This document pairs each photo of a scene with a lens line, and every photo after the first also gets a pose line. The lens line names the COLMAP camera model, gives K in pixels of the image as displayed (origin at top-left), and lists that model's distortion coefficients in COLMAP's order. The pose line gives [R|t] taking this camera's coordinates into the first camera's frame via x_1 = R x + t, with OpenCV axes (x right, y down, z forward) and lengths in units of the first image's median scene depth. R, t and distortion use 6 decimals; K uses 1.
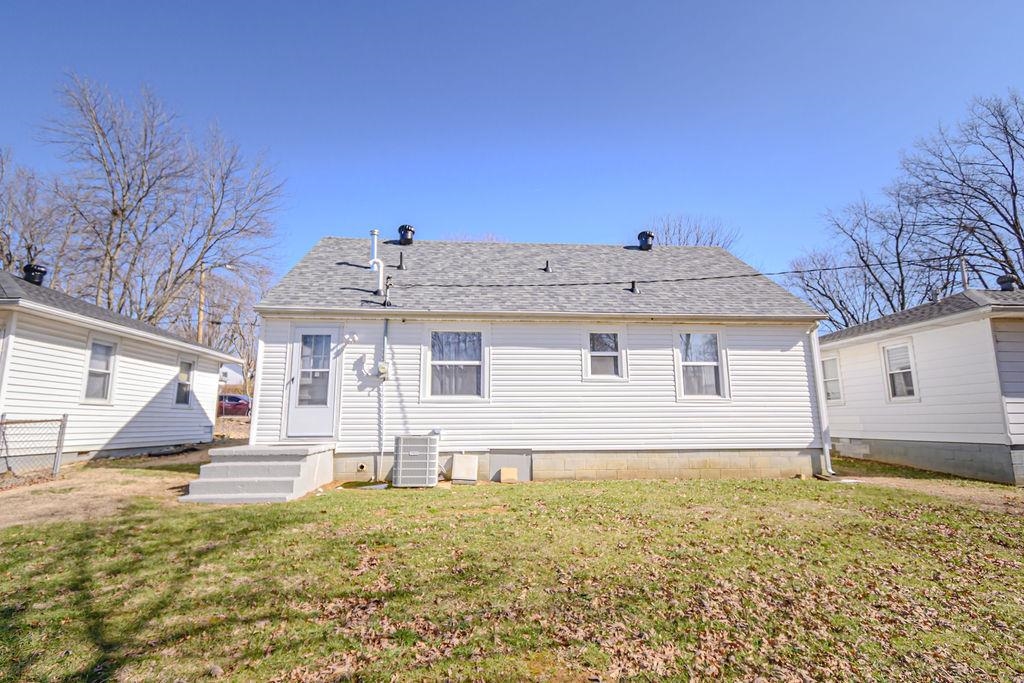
lens RADIAL K [[486.3, 0, 512.0], [0, 486.3, 341.5], [0, 0, 1]] dist [0.000694, 0.000124]
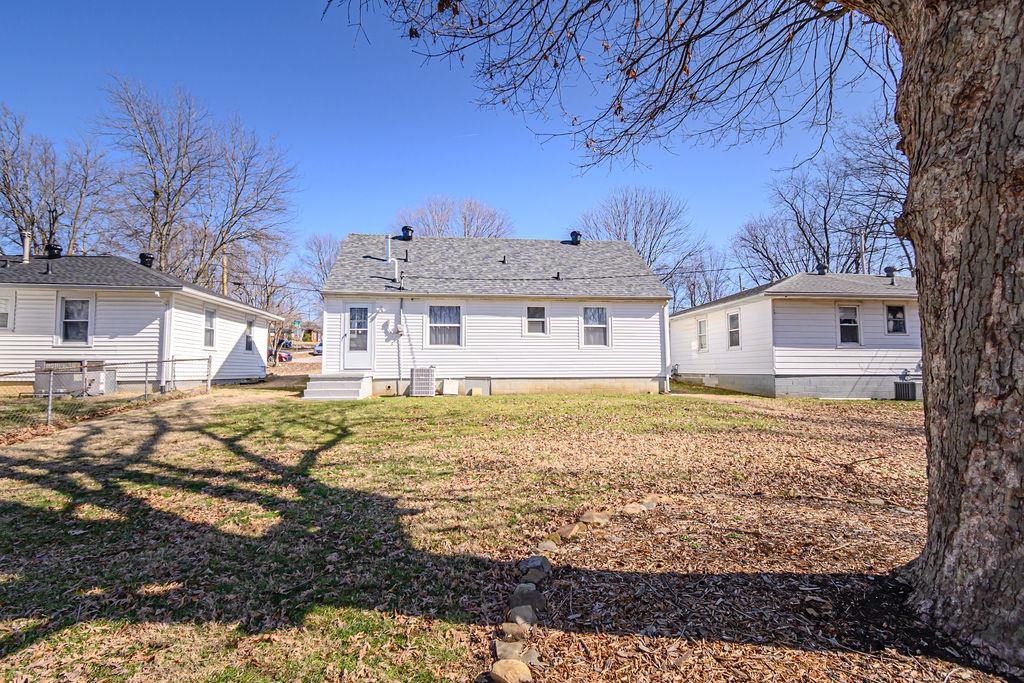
lens RADIAL K [[462.5, 0, 512.0], [0, 462.5, 341.5], [0, 0, 1]] dist [0.000999, 0.000004]
pose [[0.999048, 0.002869, 0.043531, 0.041886], [-0.007356, 0.994627, 0.103260, -0.061619], [-0.043001, -0.103481, 0.993701, -0.543435]]
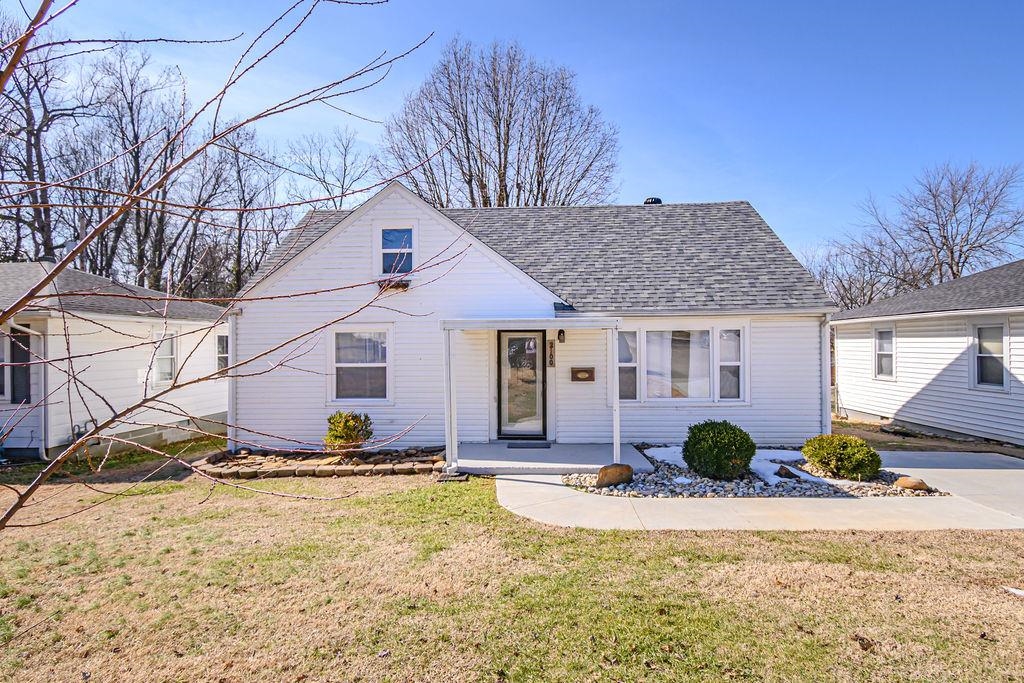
lens RADIAL K [[529.7, 0, 512.0], [0, 529.7, 341.5], [0, 0, 1]] dist [-0.001339, -0.002121]
pose [[-0.991490, 0.010868, 0.129728, -0.105641], [-0.011012, 0.985936, -0.166762, 0.301887], [-0.129716, -0.166772, -0.977426, 2.769246]]
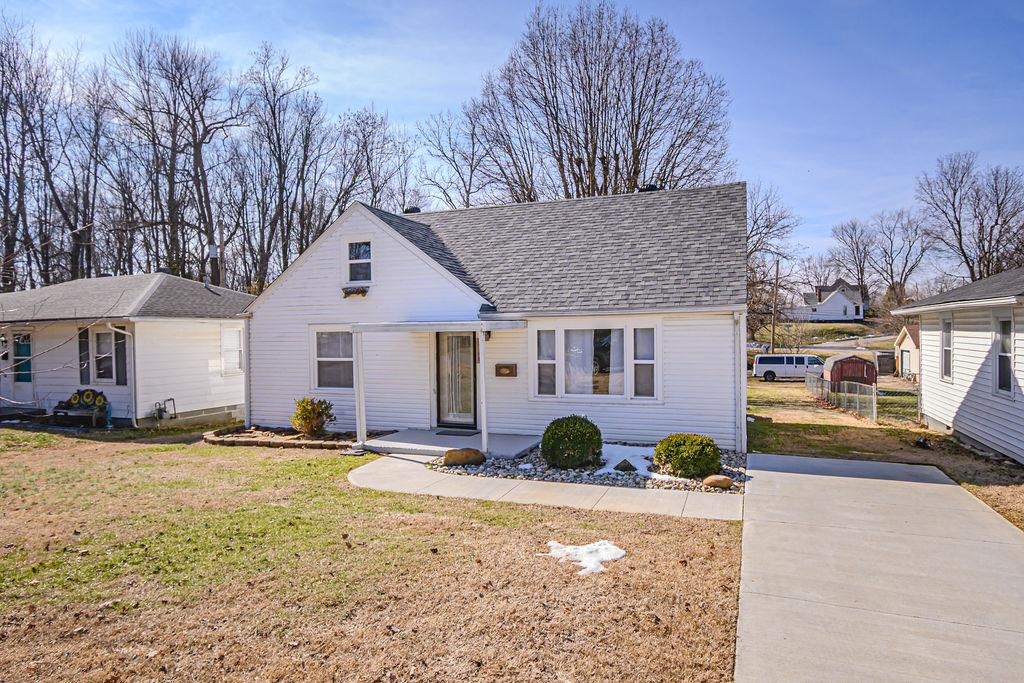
lens RADIAL K [[623.4, 0, 512.0], [0, 623.4, 341.5], [0, 0, 1]] dist [0.002117, 0.000783]
pose [[-0.898240, 0.006331, 0.439459, -0.692561], [-0.056636, 0.989892, -0.130022, 0.301401], [-0.435840, -0.141680, -0.888802, 2.900170]]
